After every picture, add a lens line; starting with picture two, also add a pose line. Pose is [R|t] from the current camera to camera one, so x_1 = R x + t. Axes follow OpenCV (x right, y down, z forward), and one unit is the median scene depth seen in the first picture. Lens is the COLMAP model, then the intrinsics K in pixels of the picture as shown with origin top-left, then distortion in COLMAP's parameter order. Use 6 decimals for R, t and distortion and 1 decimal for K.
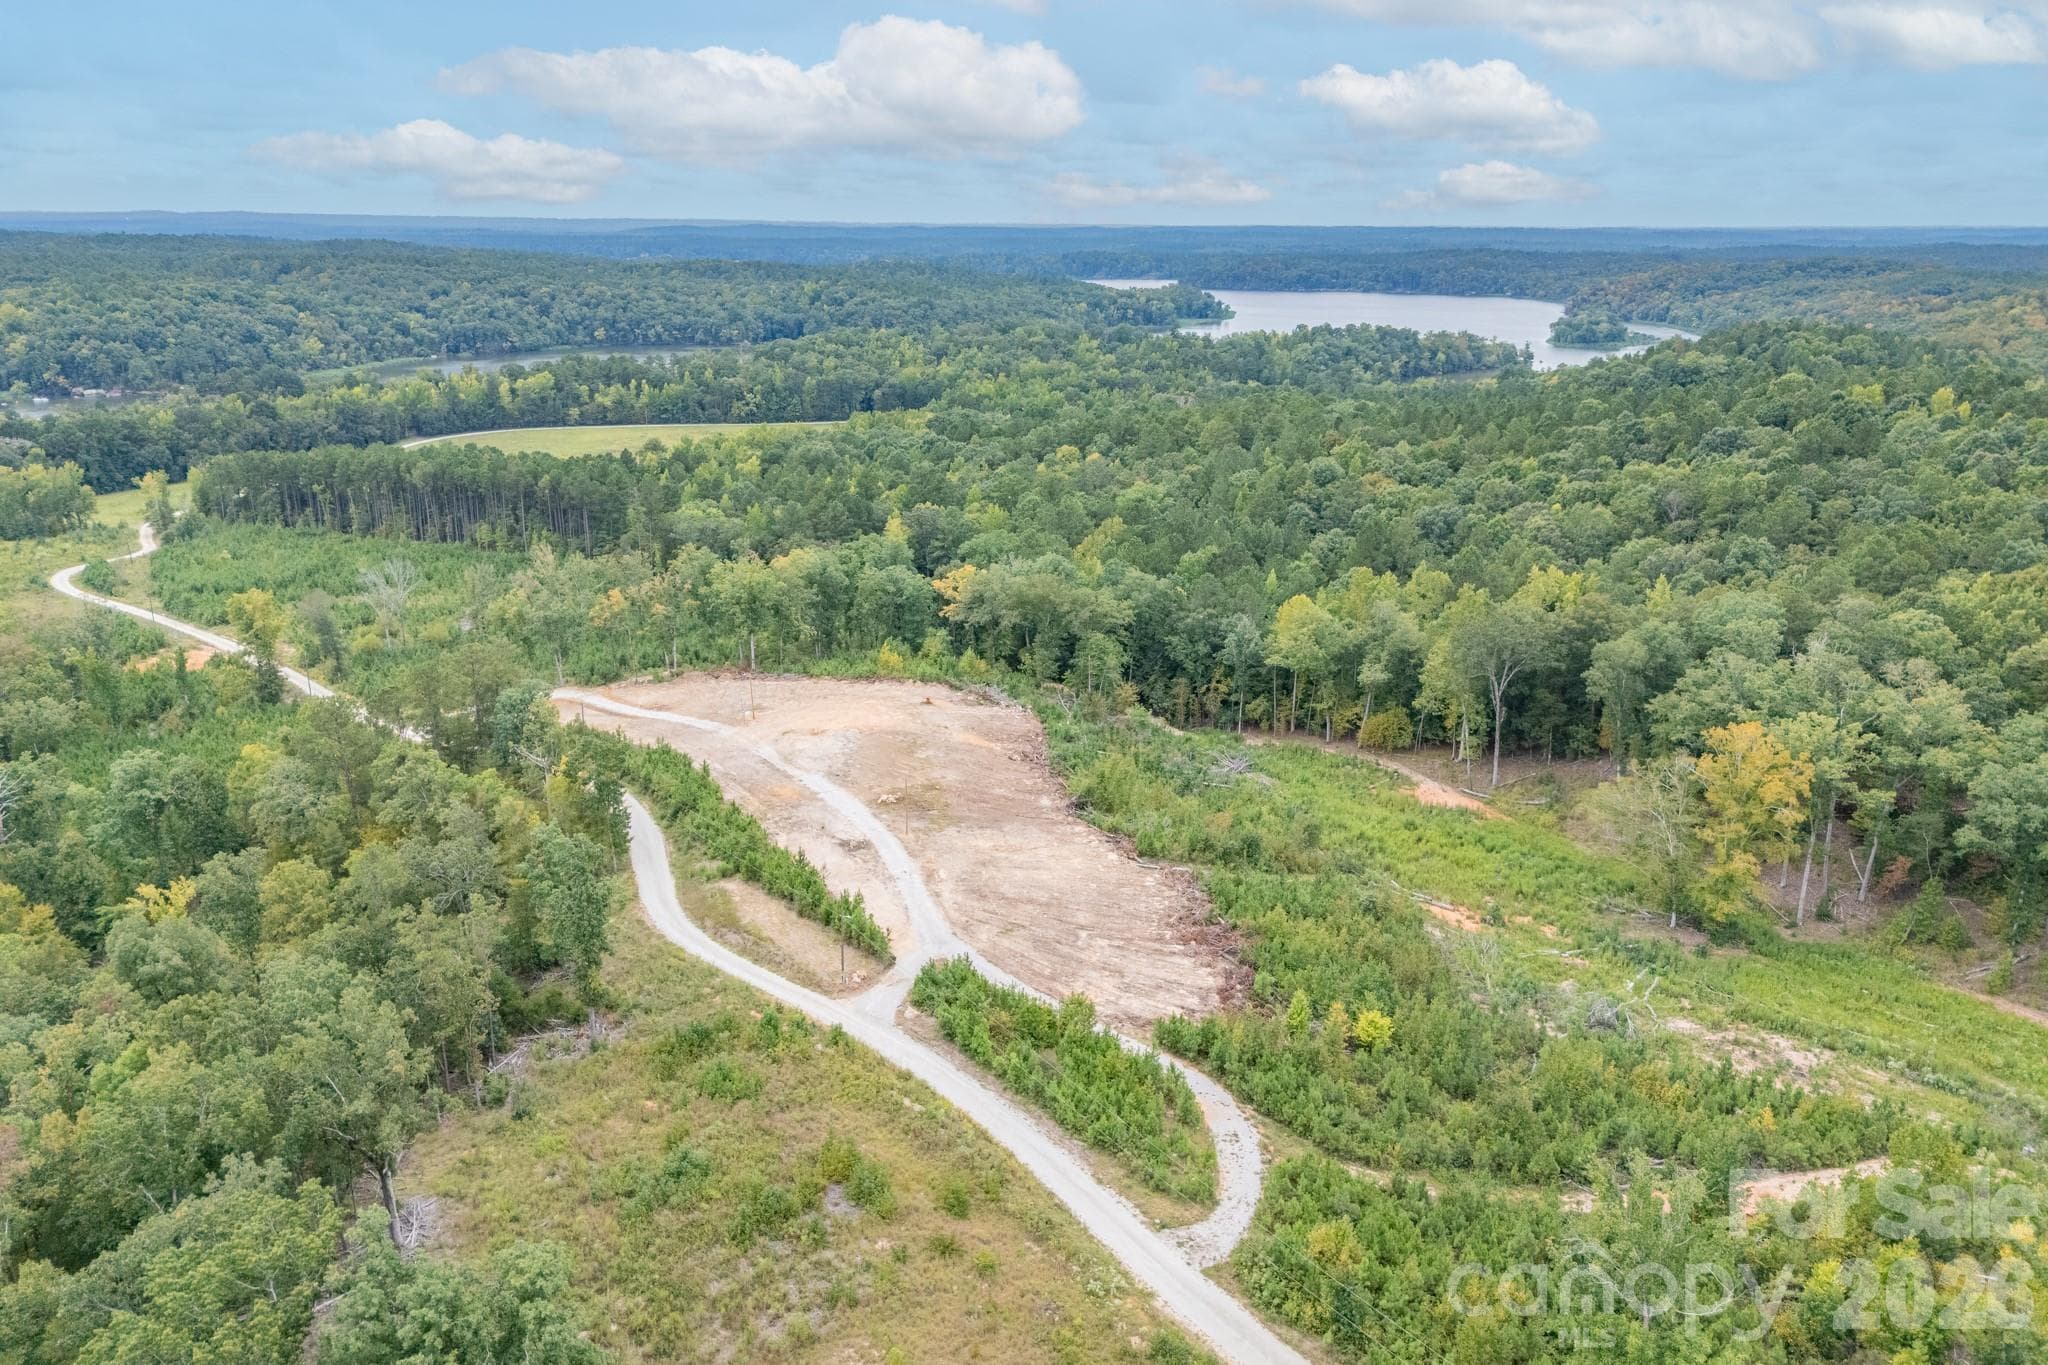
lens RADIAL K [[1505.7, 0, 1022.3], [0, 1505.7, 695.3], [0, 0, 1]] dist [0.087586, -0.101084]
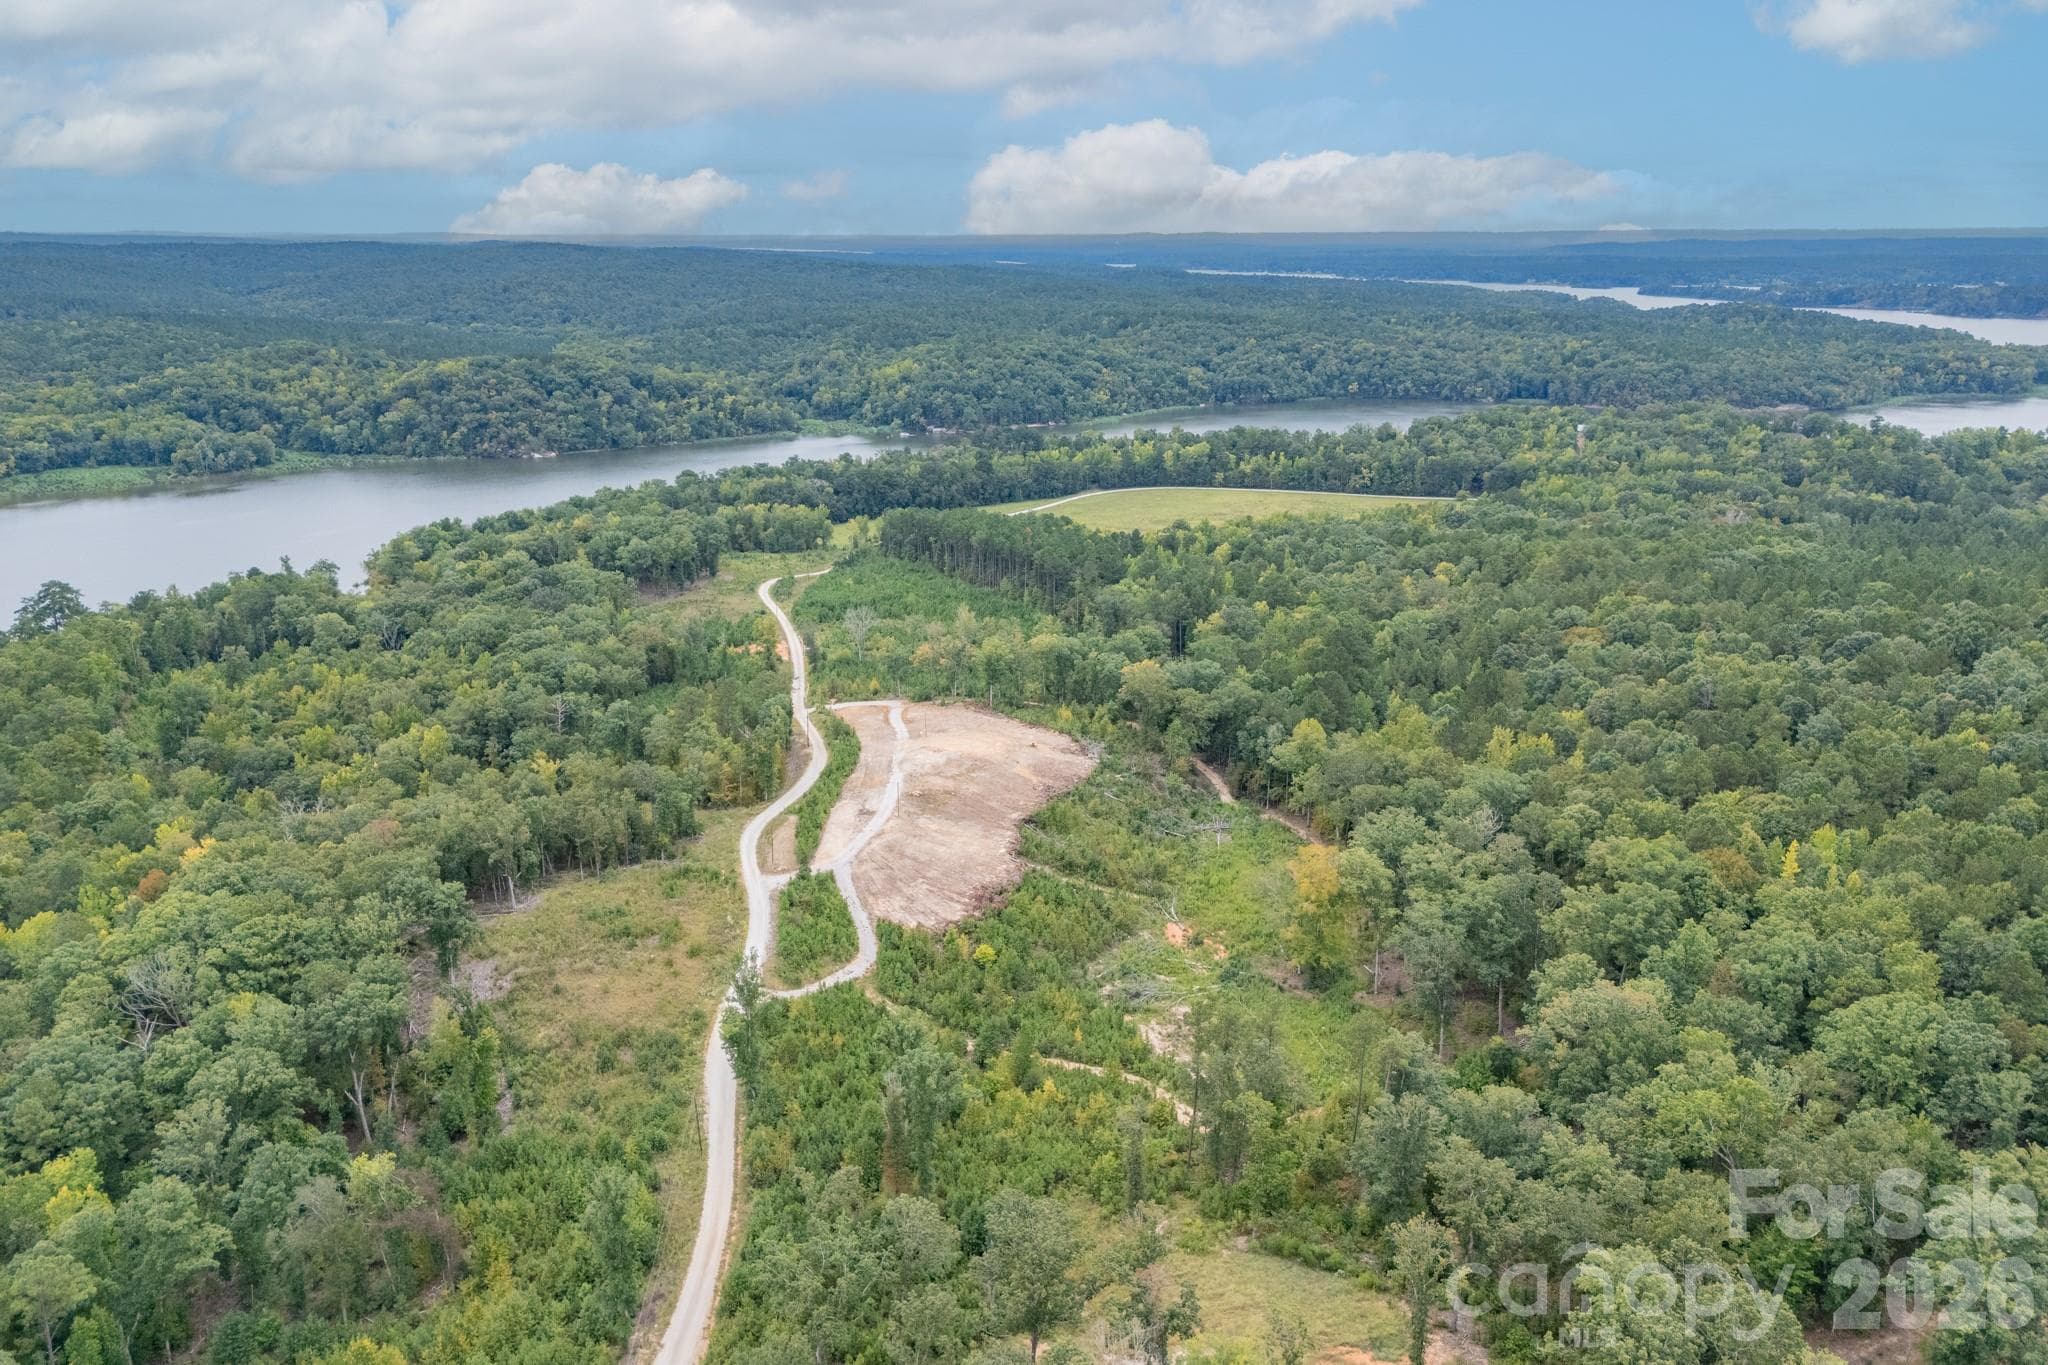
lens RADIAL K [[1510.4, 0, 1019.2], [0, 1510.4, 680.2], [0, 0, 1]] dist [0.101042, -0.110404]
pose [[0.836519, 0.151228, -0.526656, 0.493410], [-0.159325, 0.986762, 0.030280, -0.072065], [0.524263, 0.058580, 0.849539, -0.236177]]
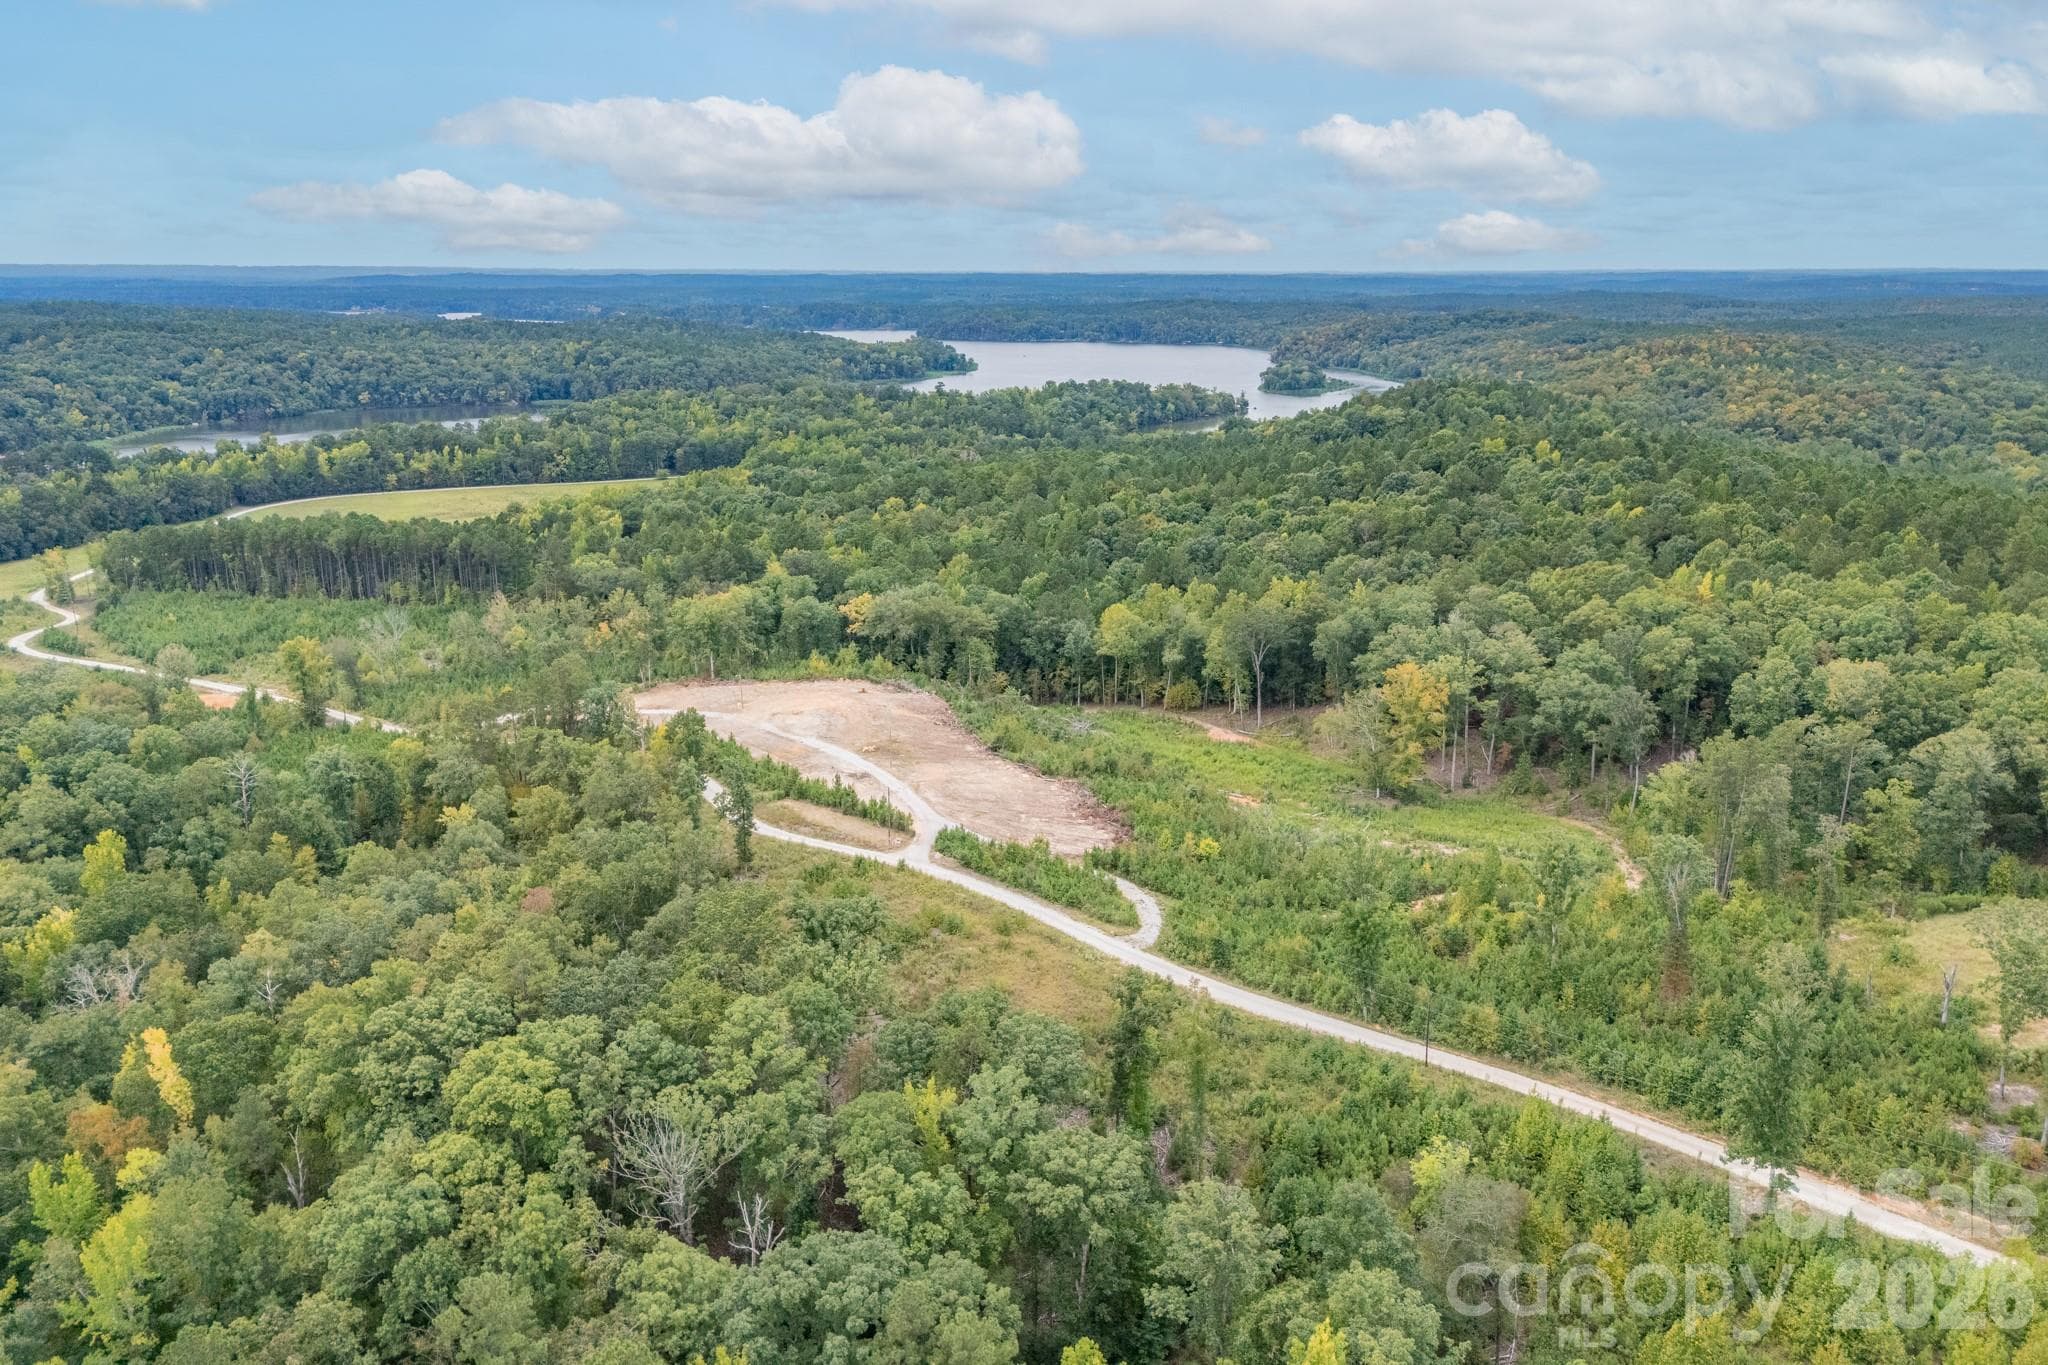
lens RADIAL K [[1514.5, 0, 1023.8], [0, 1514.5, 675.9], [0, 0, 1]] dist [0.095236, -0.098481]
pose [[0.984308, -0.051504, 0.168775, -0.099770], [0.058282, 0.997670, -0.035454, 0.031779], [-0.166555, 0.044734, 0.985017, -0.256745]]
